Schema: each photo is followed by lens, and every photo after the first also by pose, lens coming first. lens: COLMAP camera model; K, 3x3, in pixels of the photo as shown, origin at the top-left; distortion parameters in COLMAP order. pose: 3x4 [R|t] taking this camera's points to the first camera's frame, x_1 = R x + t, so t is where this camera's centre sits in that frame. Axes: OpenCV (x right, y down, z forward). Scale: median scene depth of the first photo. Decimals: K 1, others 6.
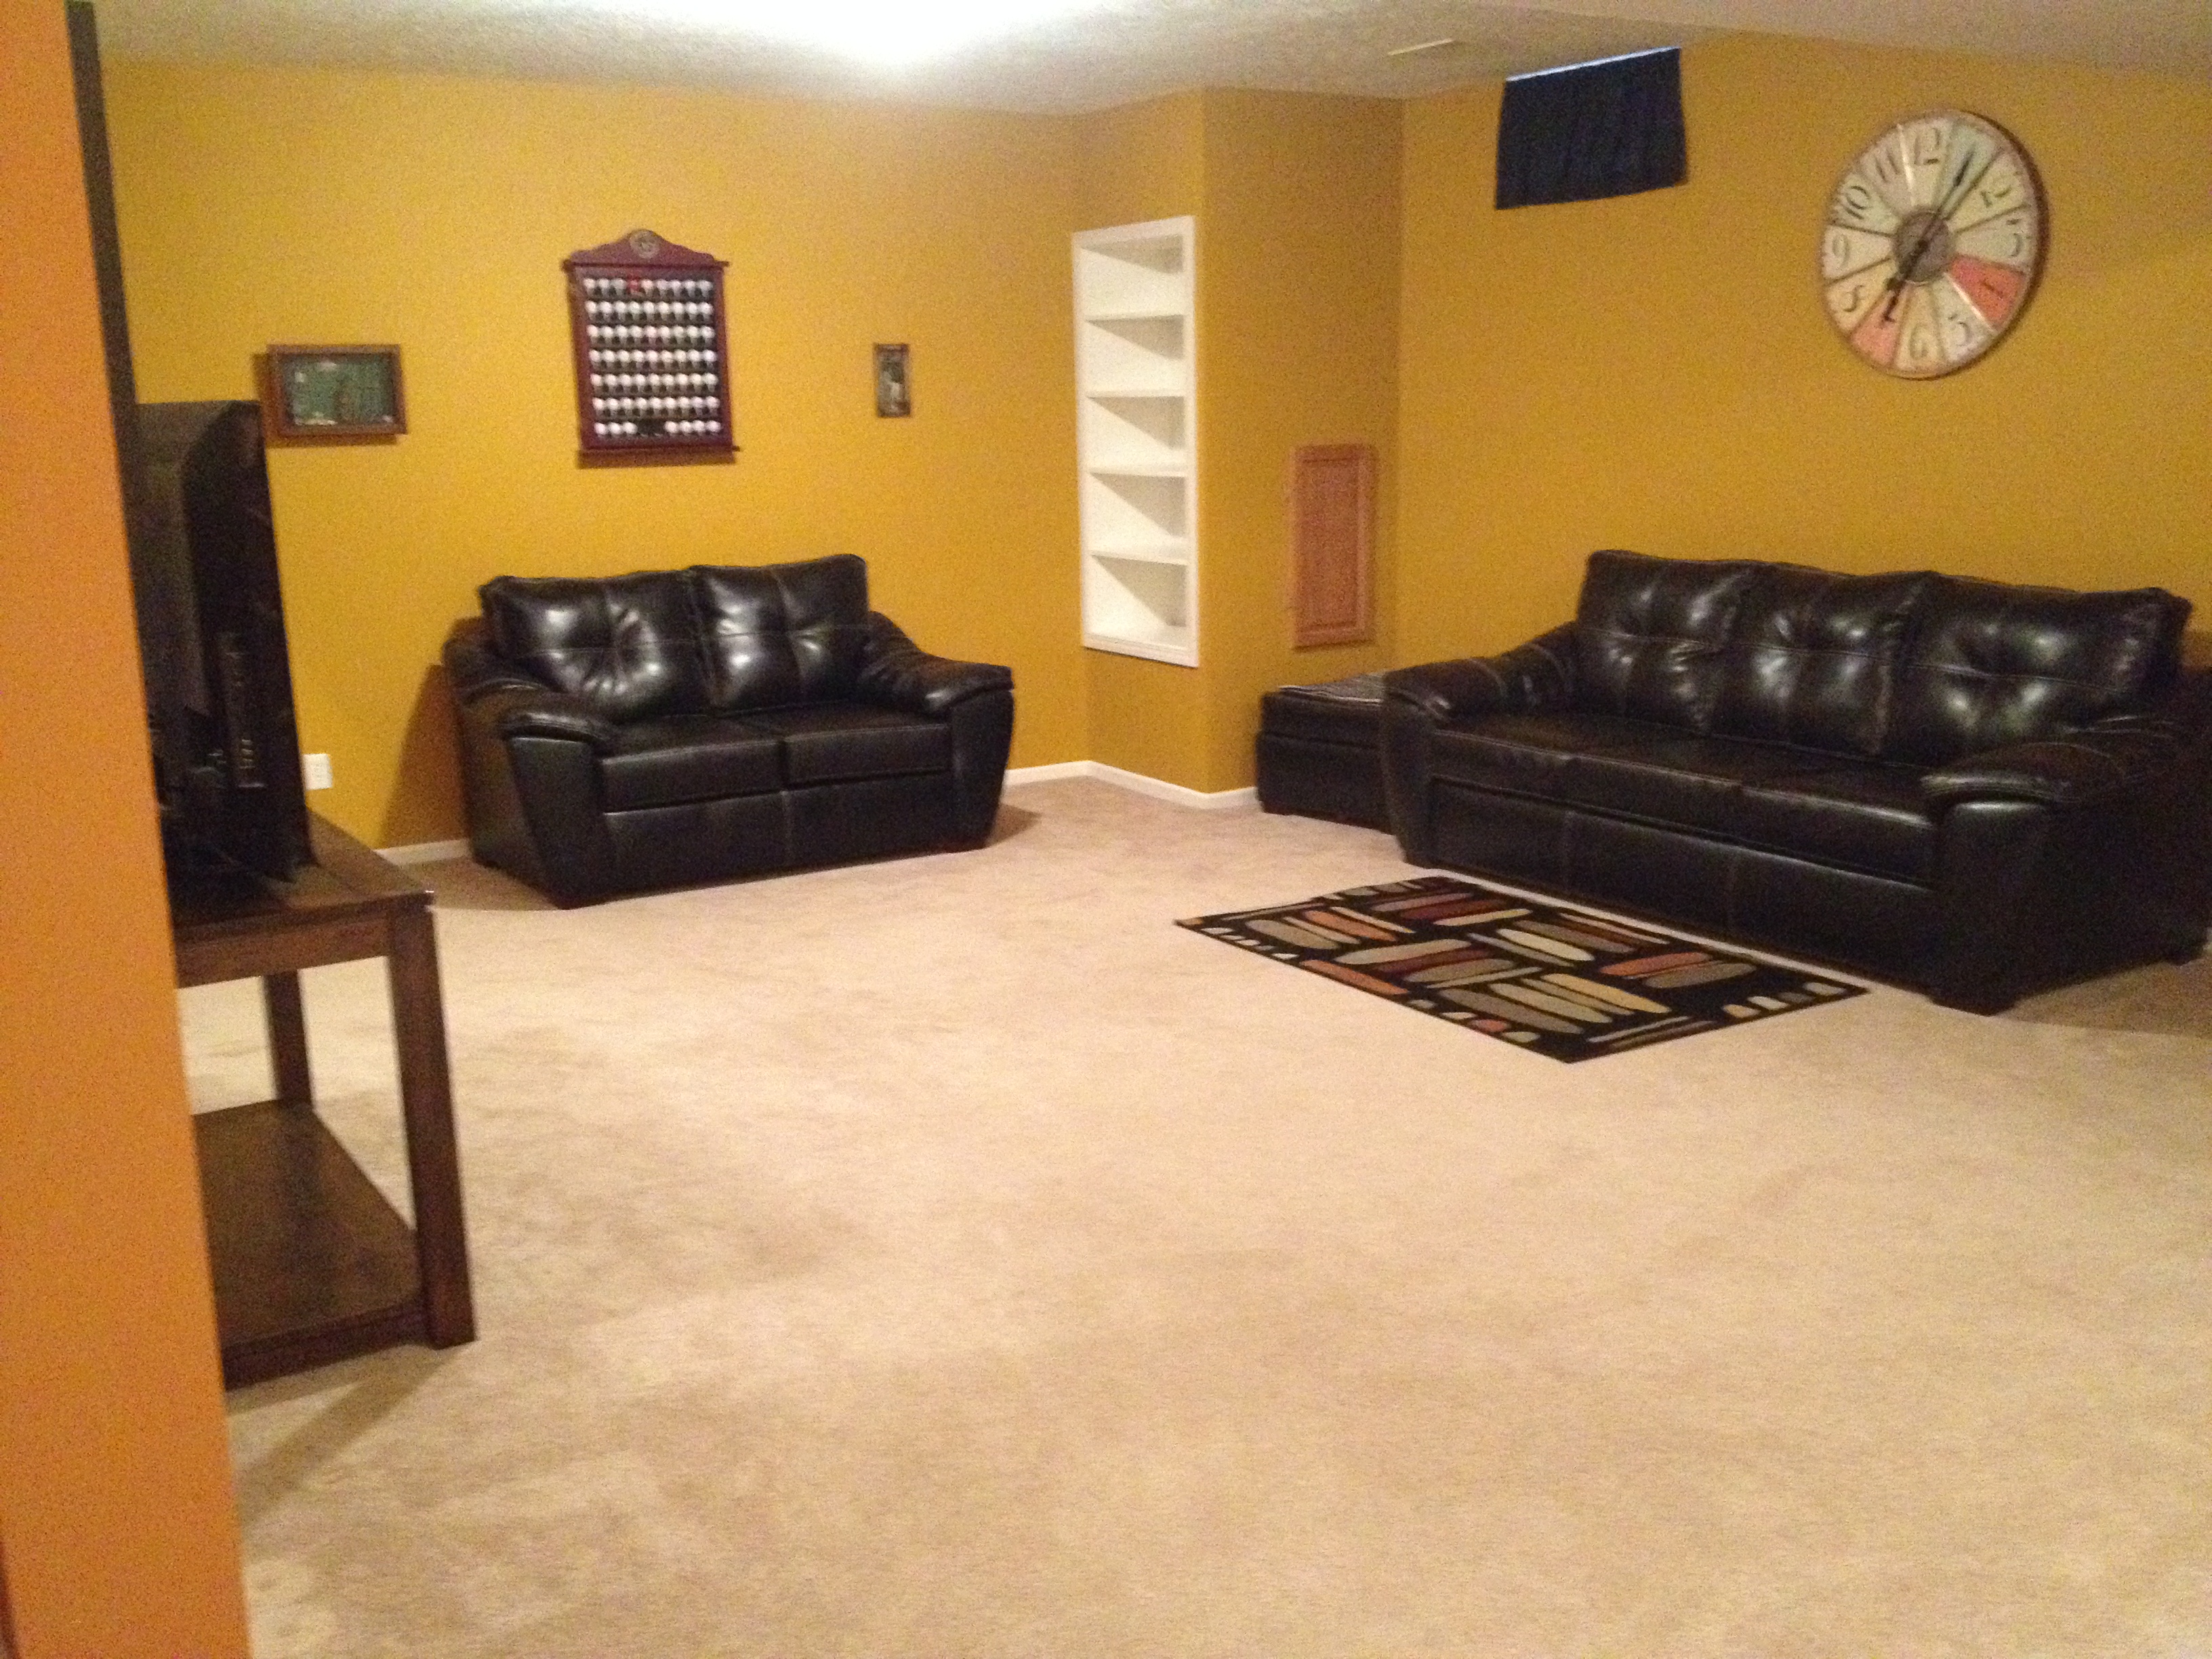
lens RADIAL K [[2067.6, 0, 1098.5], [0, 2067.6, 817.5], [0, 0, 1]] dist [0.136337, -0.294646]
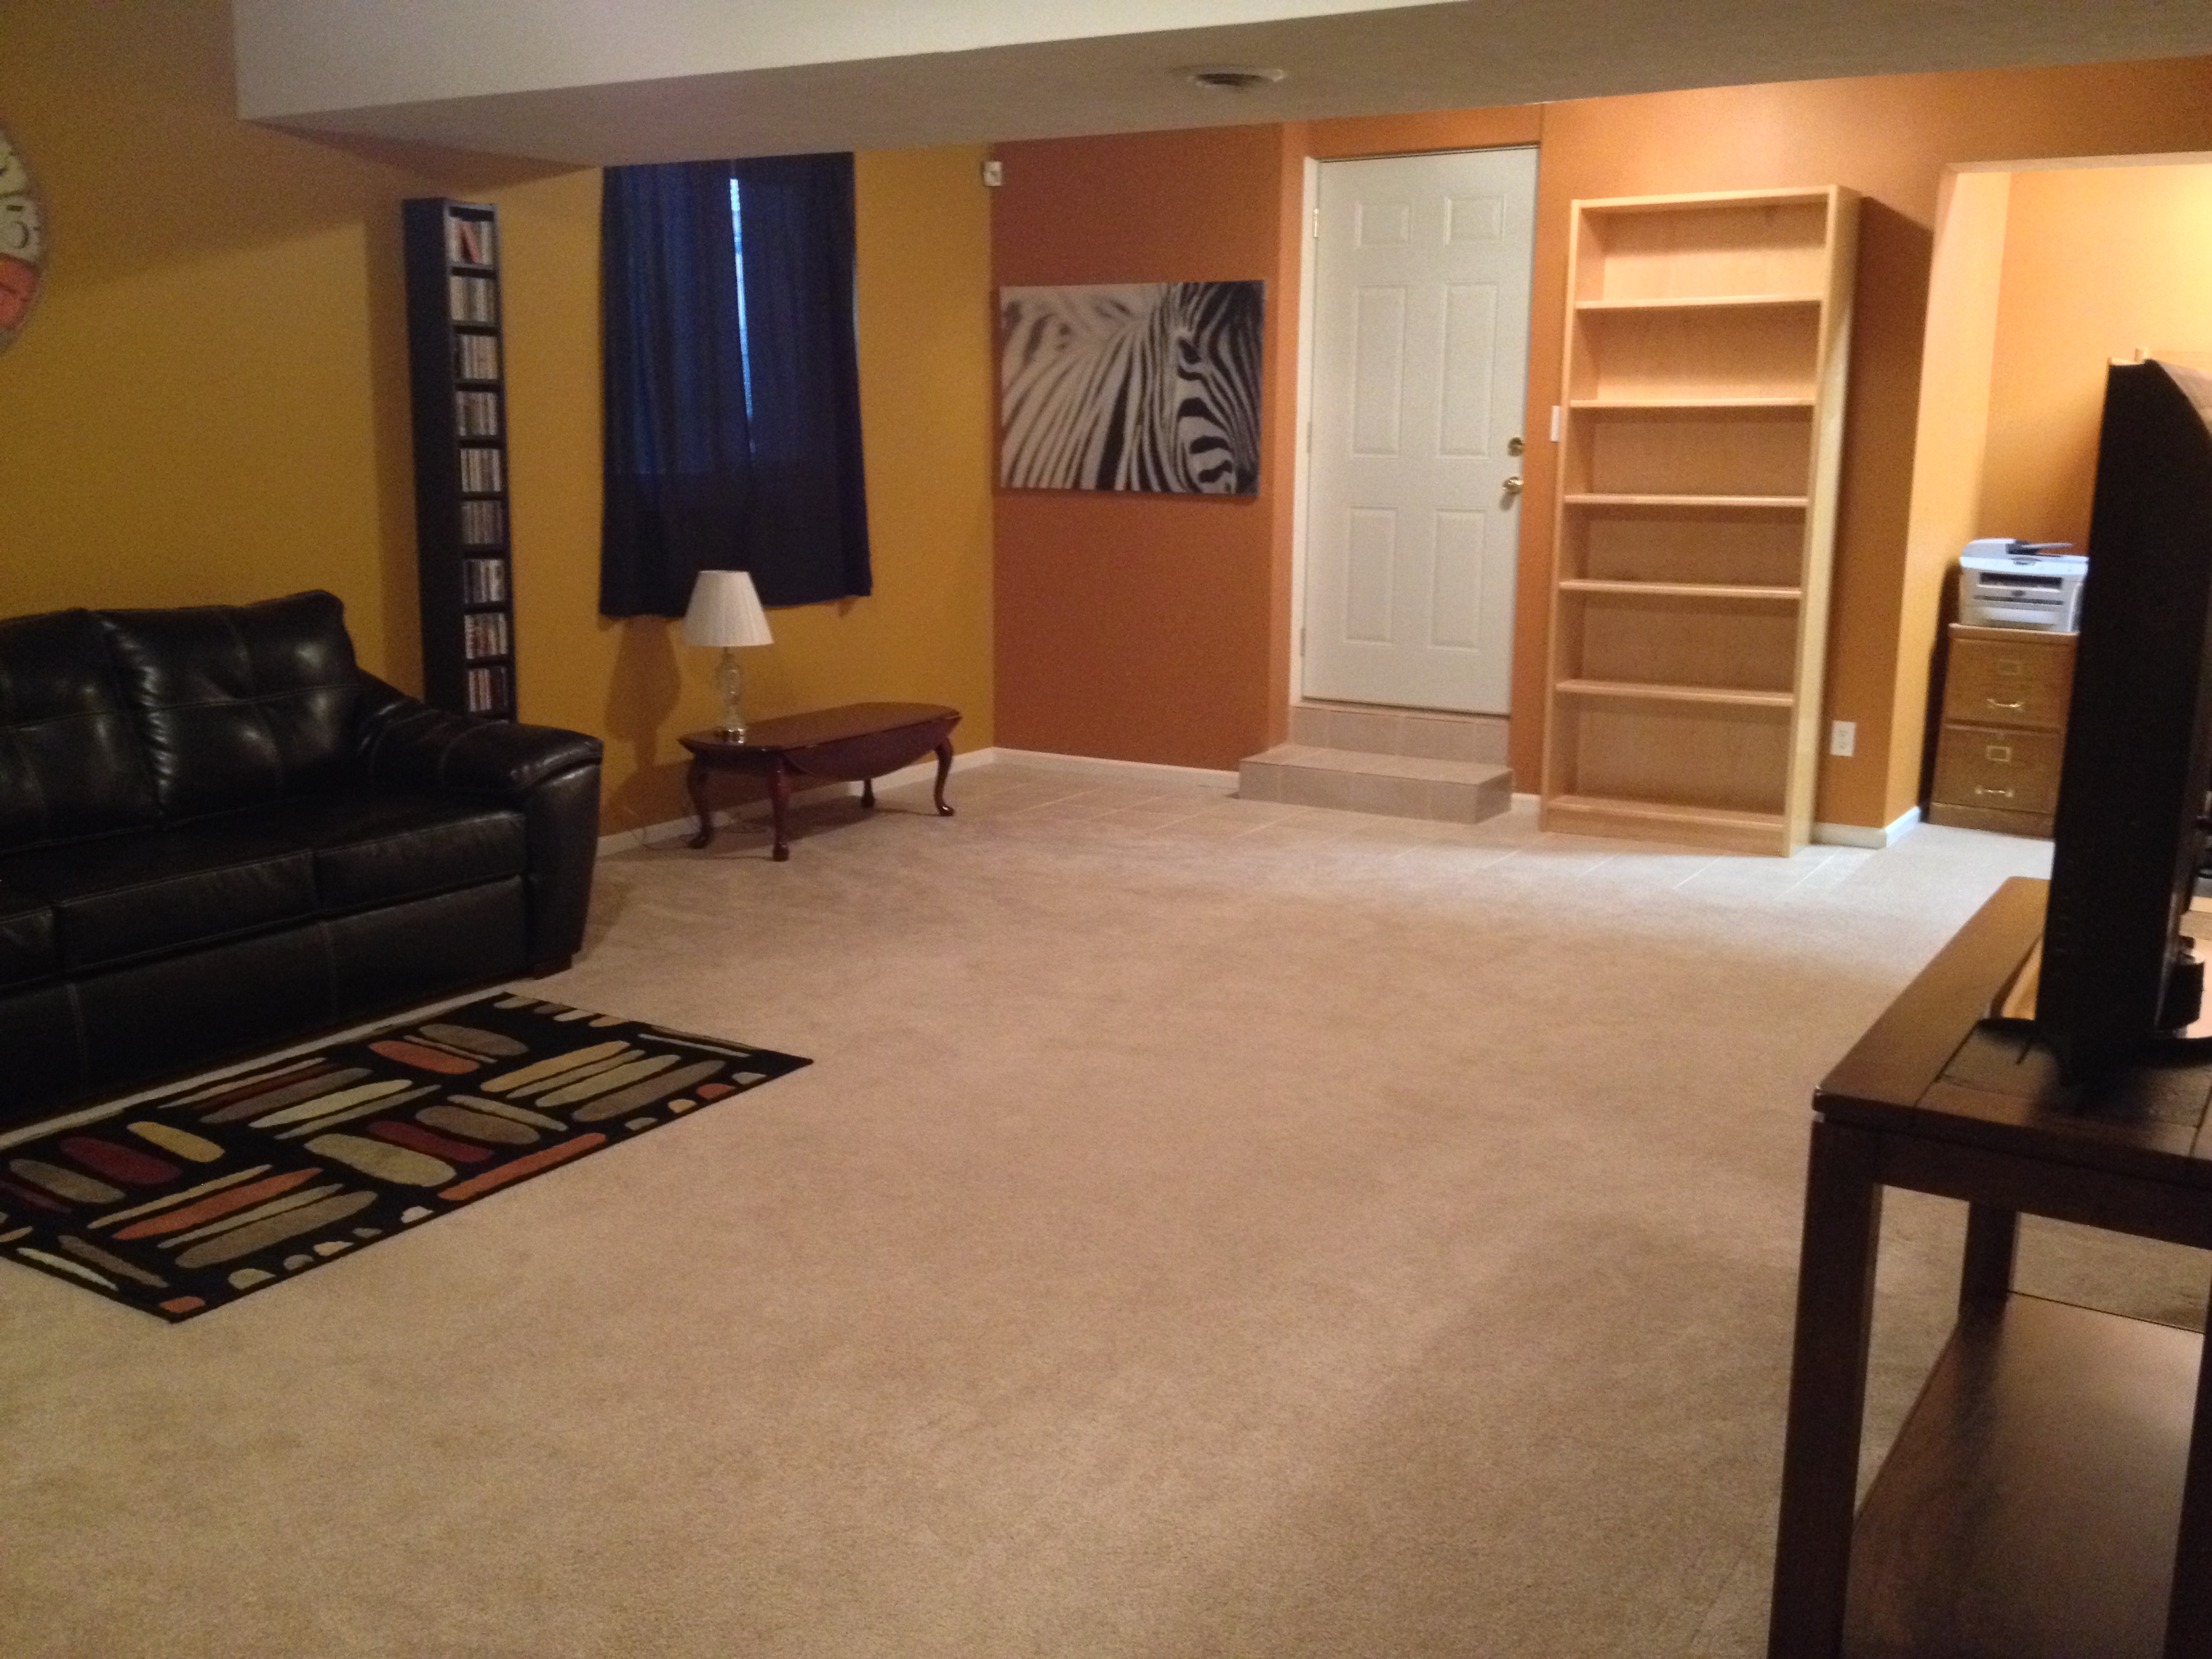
lens RADIAL K [[2067.6, 0, 1098.5], [0, 2067.6, 817.5], [0, 0, 1]] dist [0.136337, -0.294646]
pose [[-0.430529, -0.157119, 0.888796, -0.561760], [0.185227, 0.948392, 0.257378, -0.180223], [-0.883366, 0.275437, -0.379208, 0.981539]]
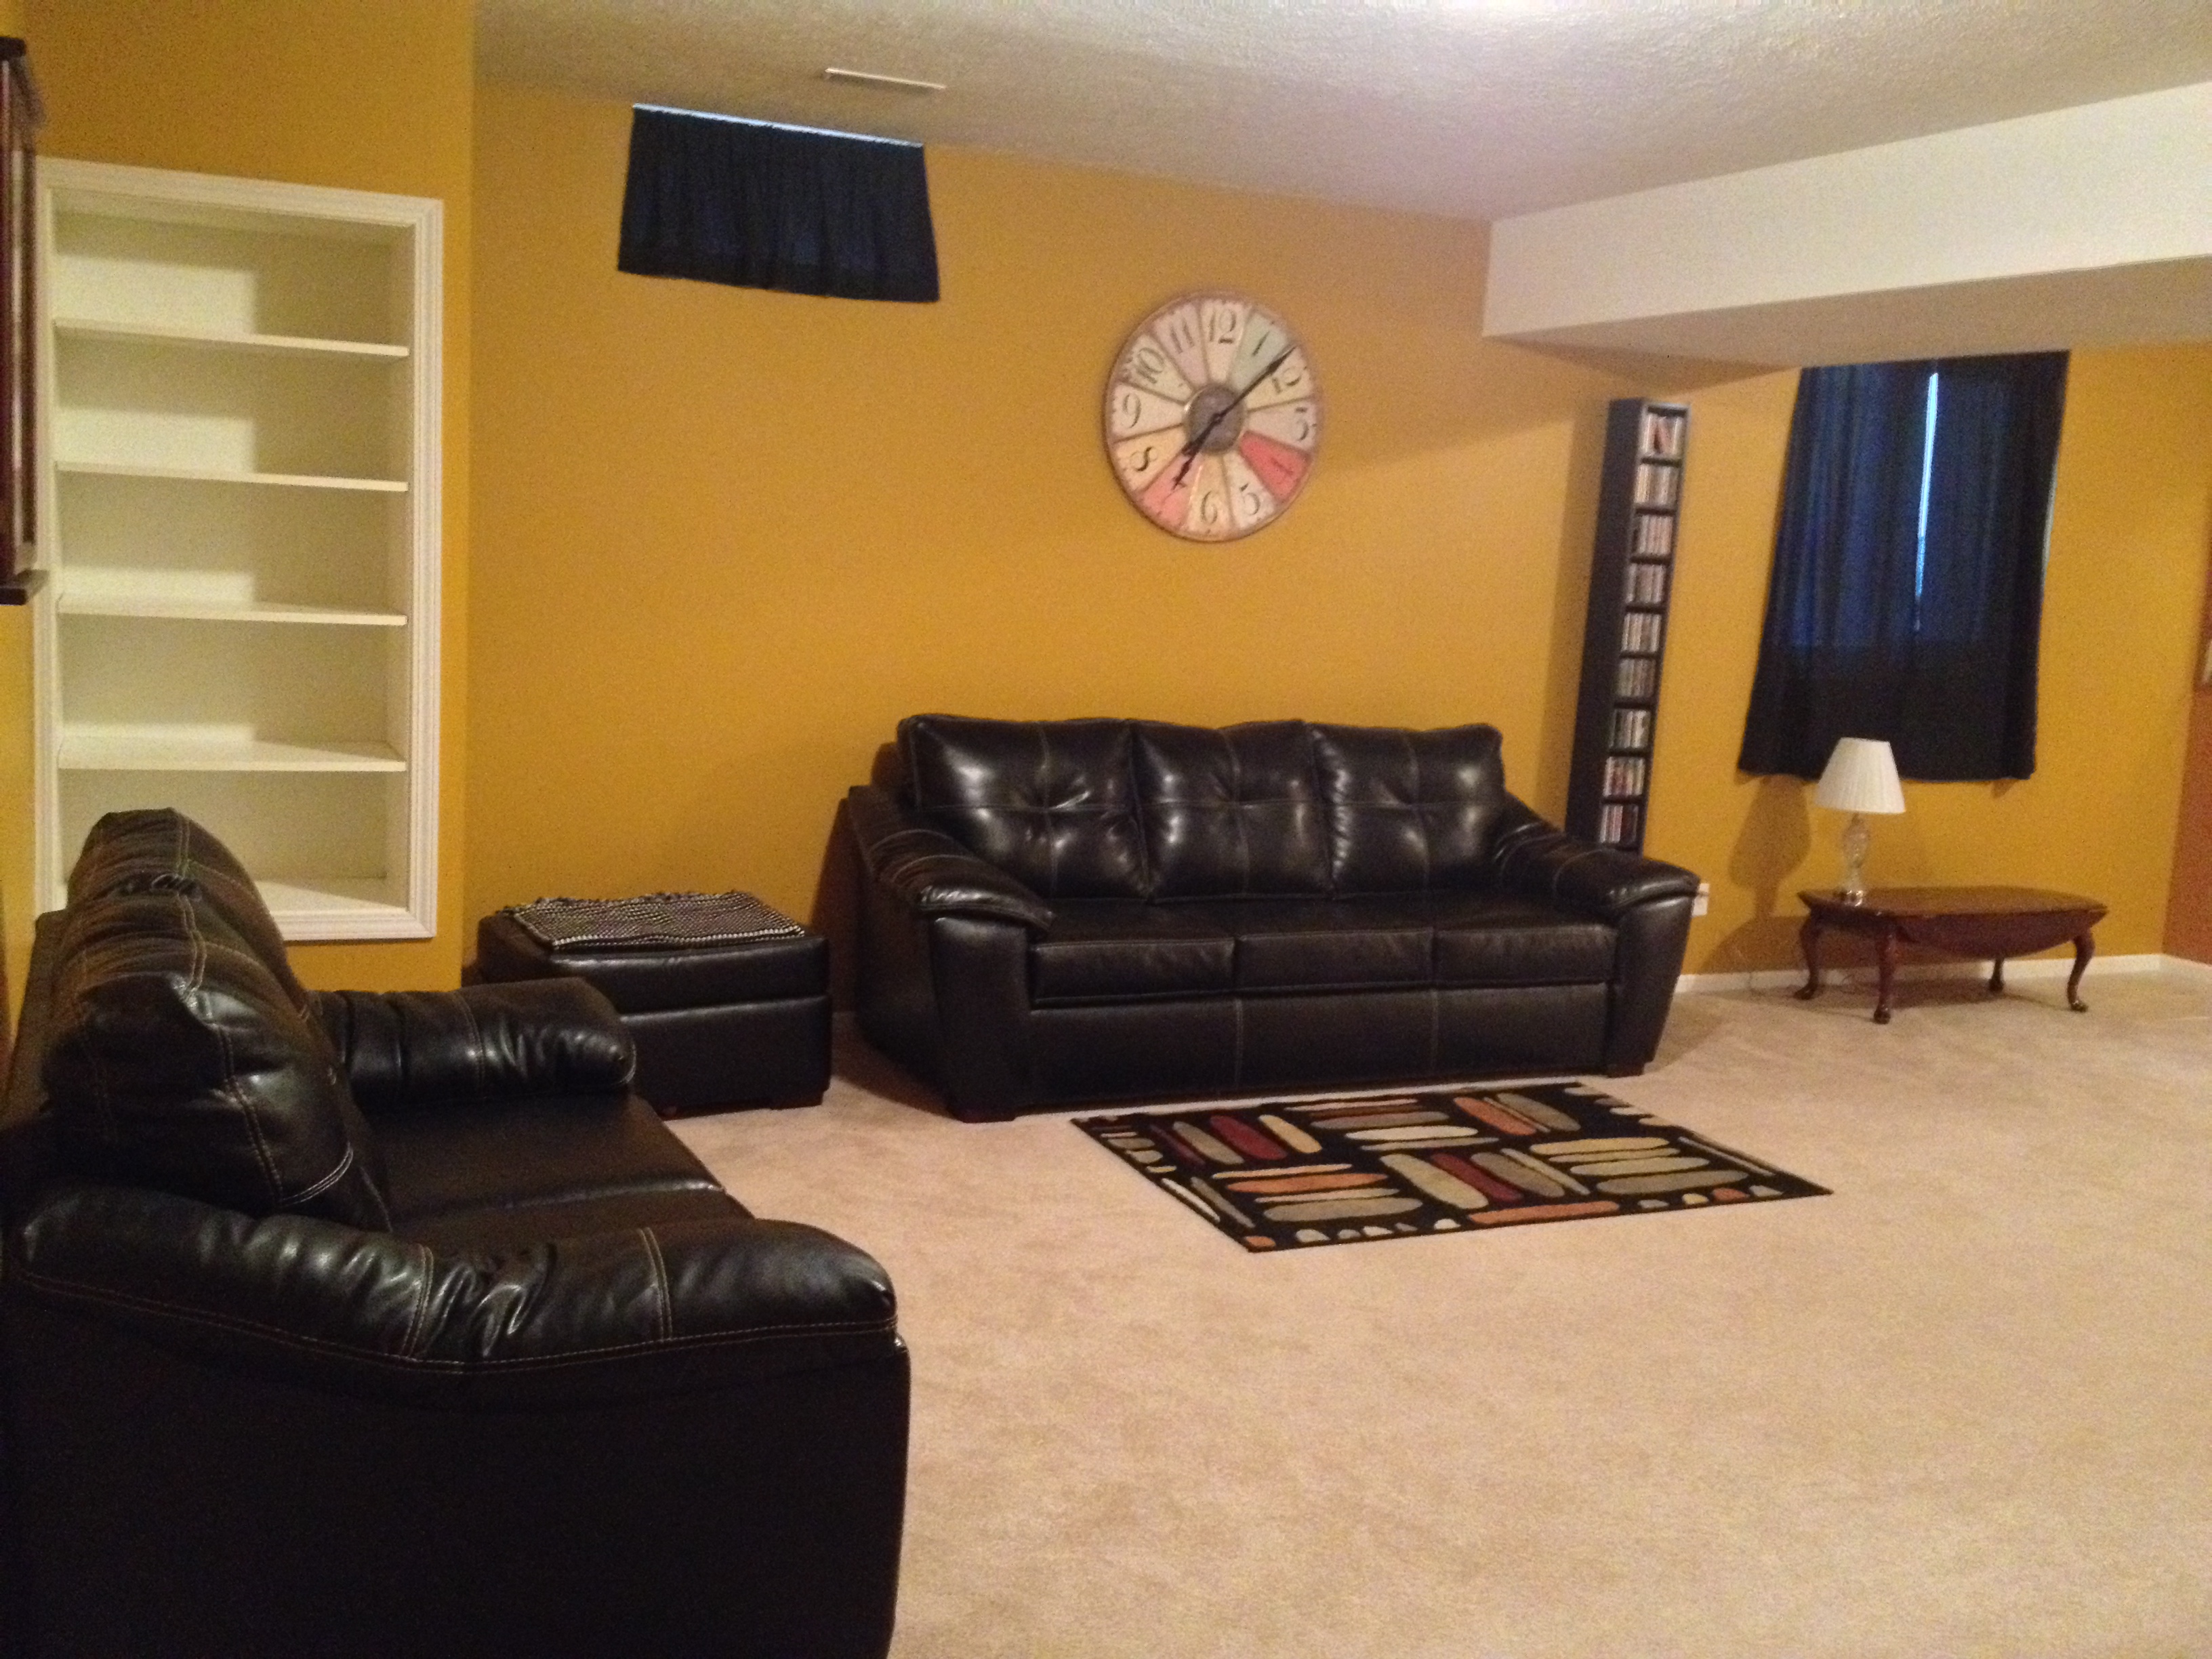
lens RADIAL K [[2067.6, 0, 1098.5], [0, 2067.6, 817.5], [0, 0, 1]] dist [0.136337, -0.294646]
pose [[0.141489, -0.102230, 0.984647, -0.691300], [0.144796, 0.986093, 0.081574, -0.170739], [-0.979293, 0.131032, 0.154324, 0.942962]]
